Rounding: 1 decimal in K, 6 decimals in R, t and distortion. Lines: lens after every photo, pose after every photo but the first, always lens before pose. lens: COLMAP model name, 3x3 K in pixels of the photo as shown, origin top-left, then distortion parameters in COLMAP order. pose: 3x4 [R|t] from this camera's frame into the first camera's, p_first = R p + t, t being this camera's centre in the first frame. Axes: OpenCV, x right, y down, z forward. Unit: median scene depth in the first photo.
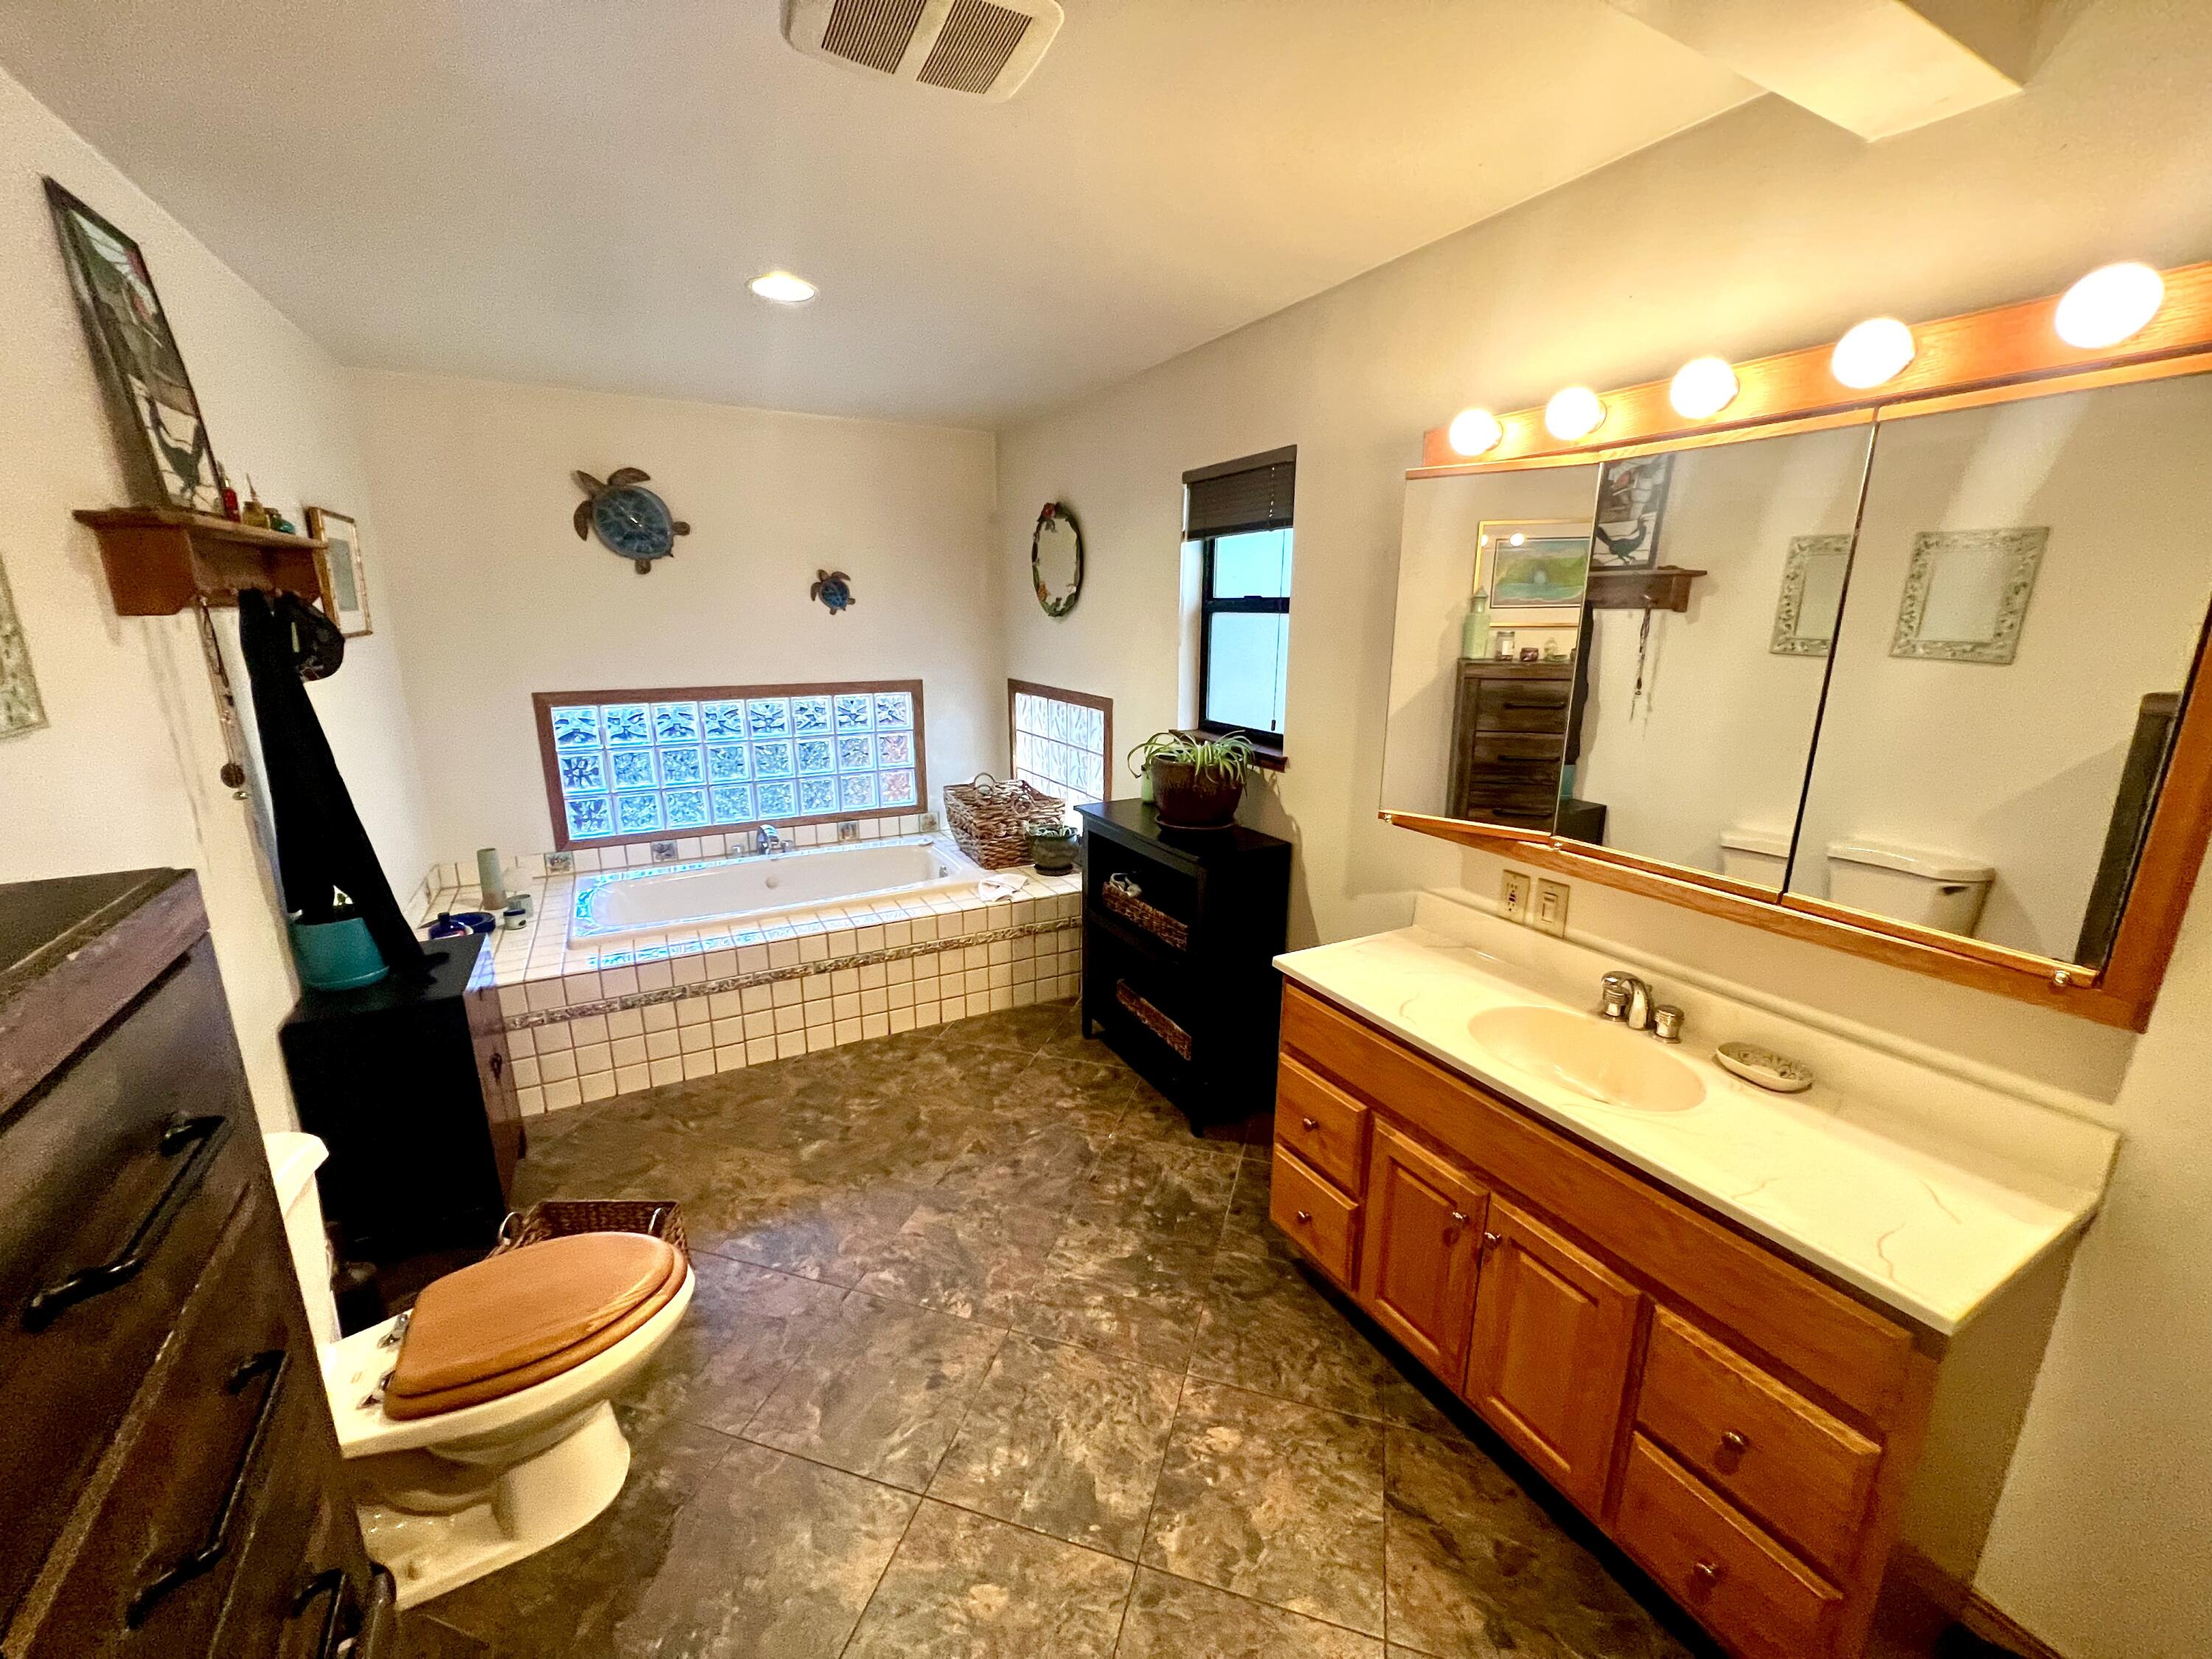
lens RADIAL K [[885.9, 0, 1105.0], [0, 885.9, 829.7], [0, 0, 1]] dist [-0.000454, 0.000240]
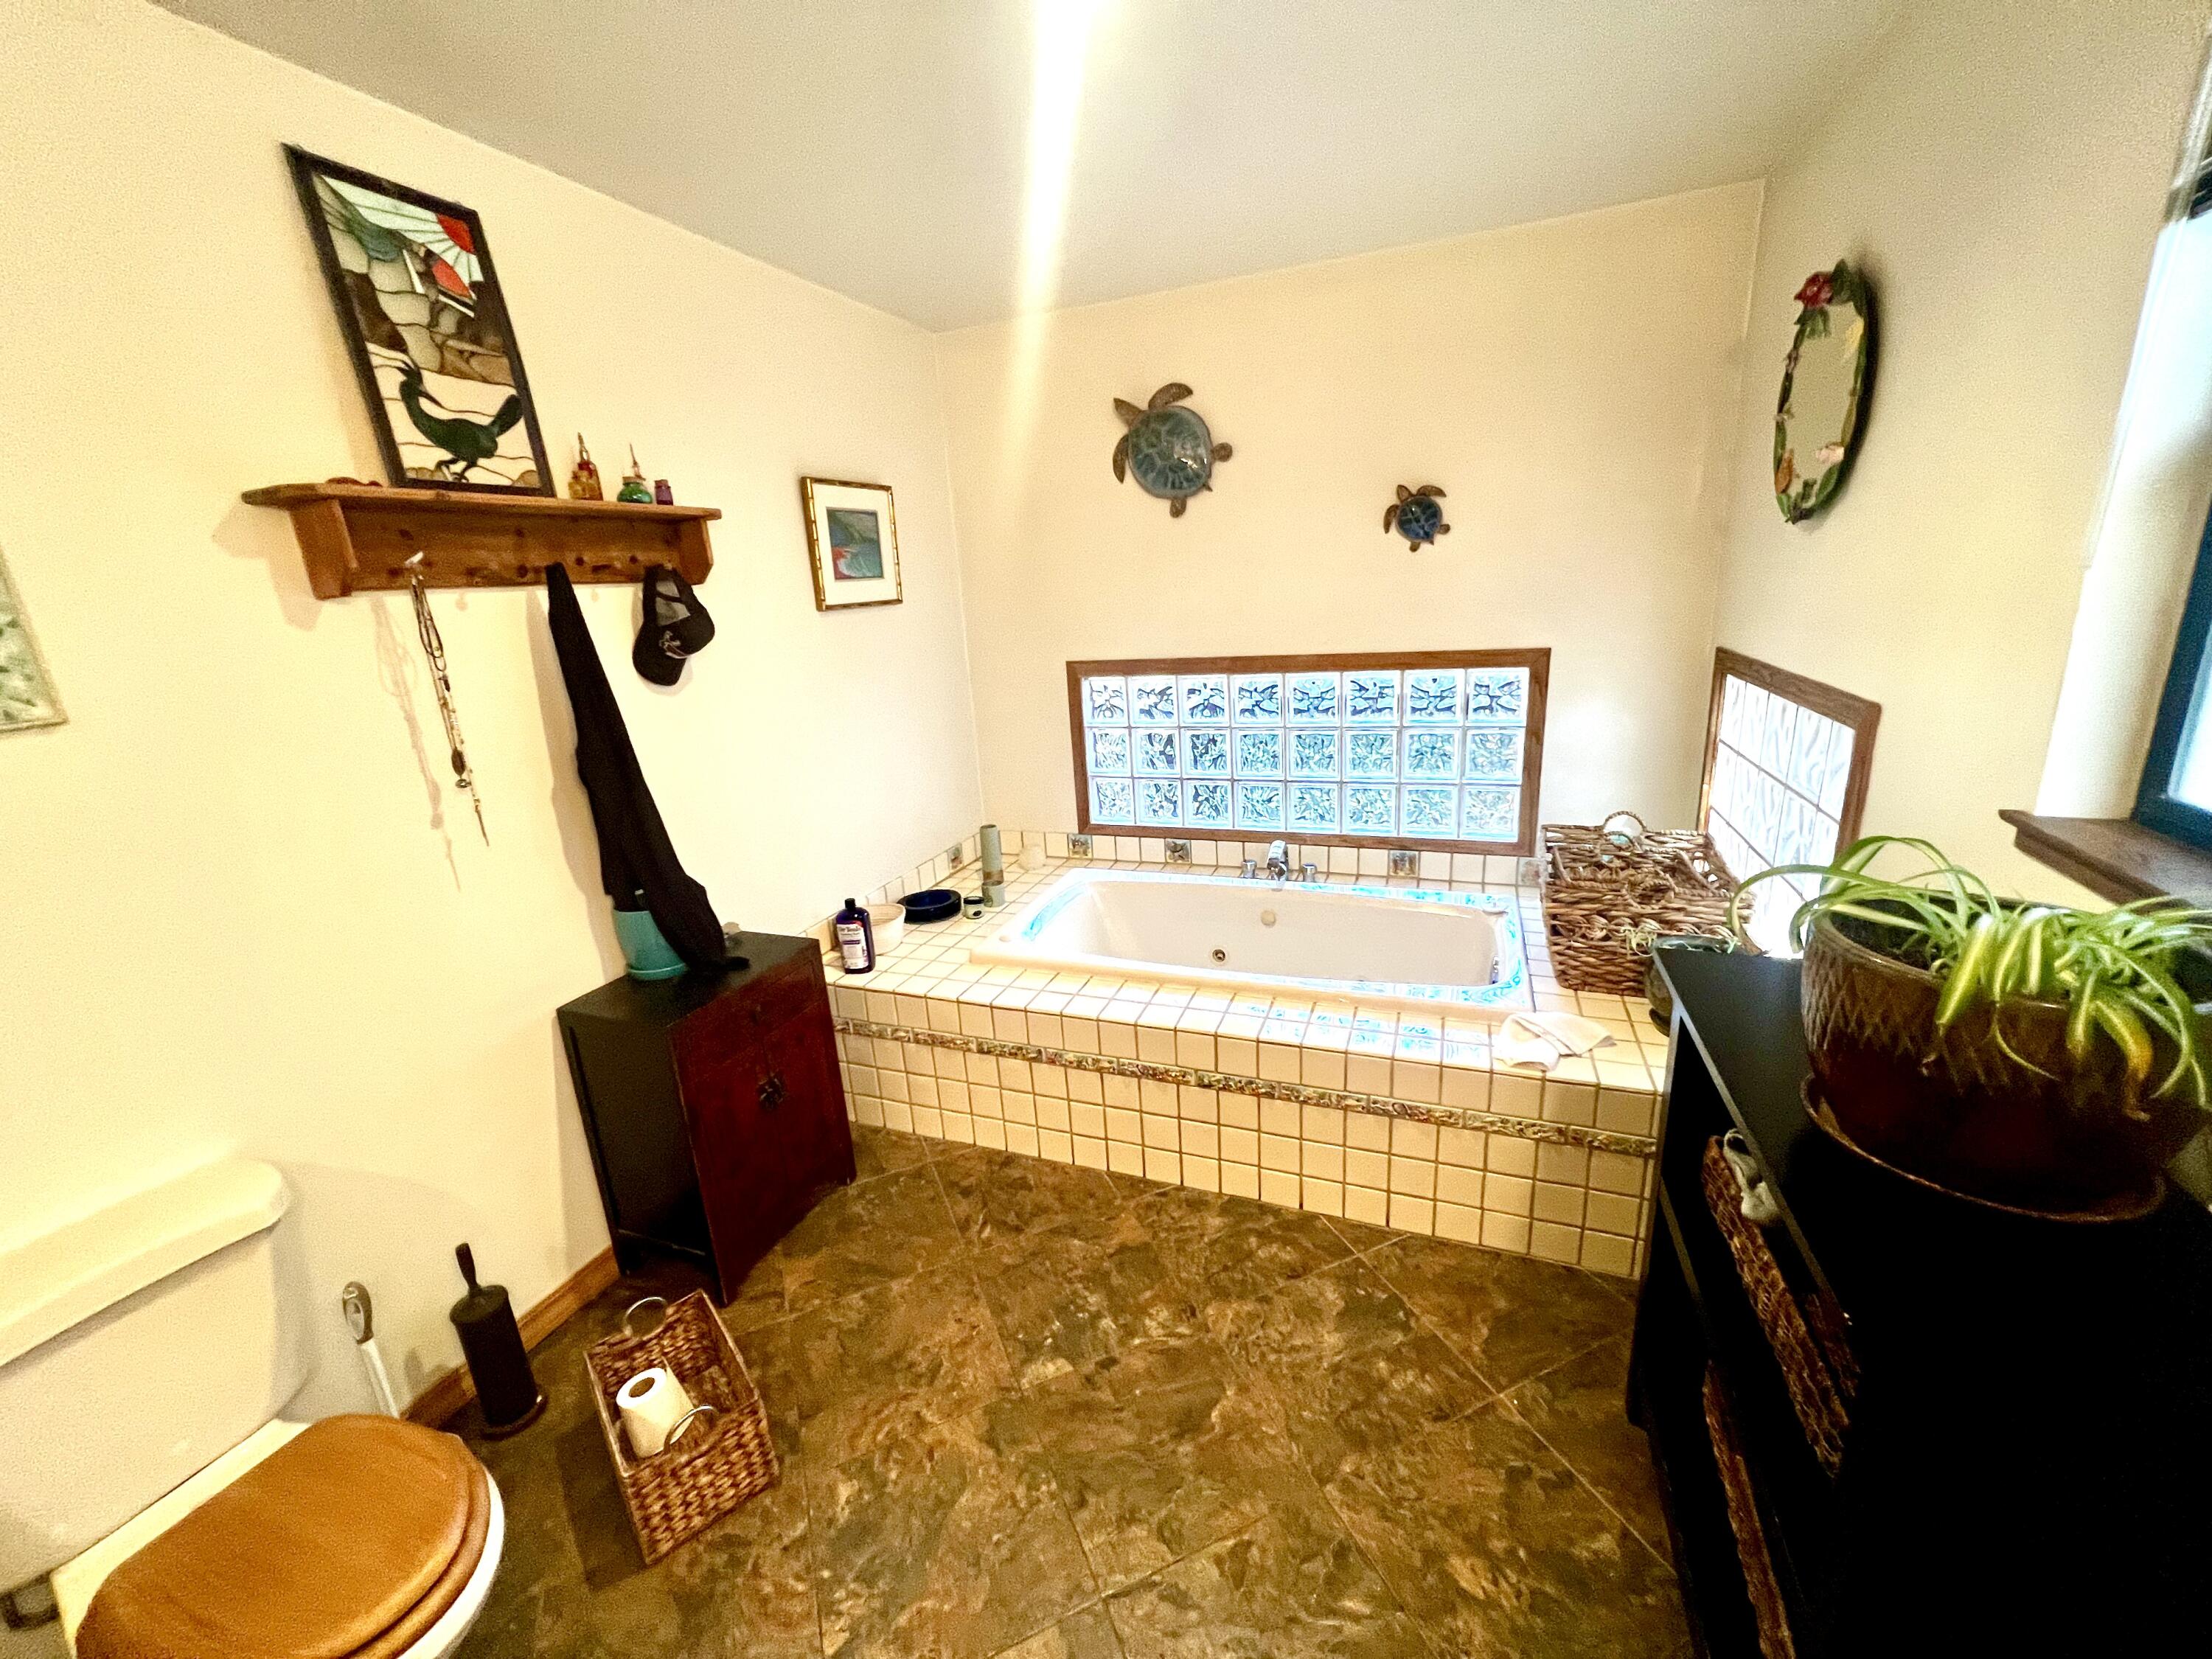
lens RADIAL K [[885.9, 0, 1106.4], [0, 885.9, 829.6], [0, 0, 1]] dist [-0.000454, 0.000240]
pose [[0.643292, 0.163485, -0.747963, 0.096490], [-0.124889, 0.986258, 0.108159, -0.087556], [0.755366, 0.023835, 0.654869, 0.437848]]
